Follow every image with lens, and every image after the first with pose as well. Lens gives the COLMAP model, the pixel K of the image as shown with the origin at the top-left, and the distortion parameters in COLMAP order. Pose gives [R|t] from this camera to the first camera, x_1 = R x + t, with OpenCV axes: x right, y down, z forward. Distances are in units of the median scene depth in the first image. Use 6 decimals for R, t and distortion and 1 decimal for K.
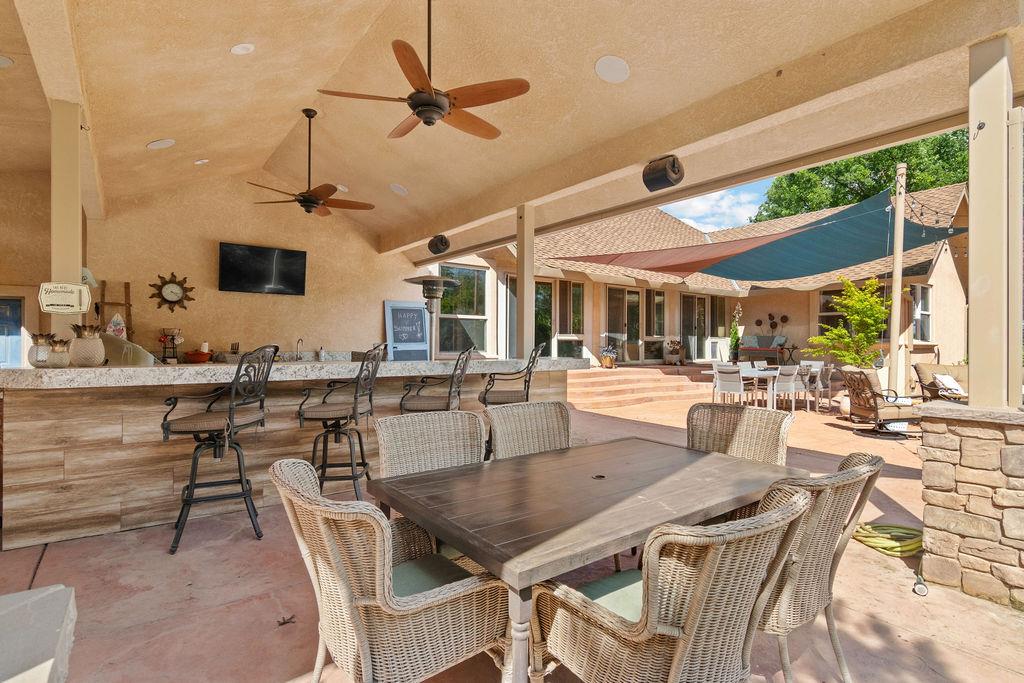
lens RADIAL K [[518.0, 0, 511.7], [0, 518.0, 348.8], [0, 0, 1]] dist [0.002954, 0.000172]
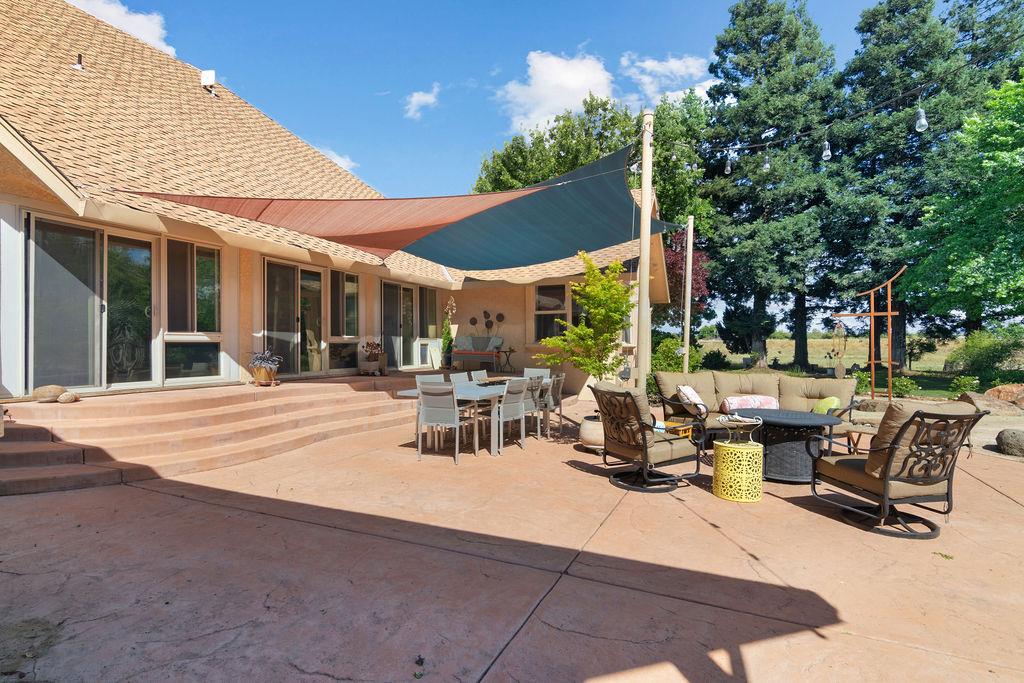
lens RADIAL K [[518.0, 0, 511.7], [0, 518.0, 348.8], [0, 0, 1]] dist [0.002954, 0.000172]
pose [[0.863824, -0.006317, 0.503754, 0.117238], [0.007146, 0.999974, 0.000285, -0.005758], [-0.503743, 0.003353, 0.863847, 0.267848]]
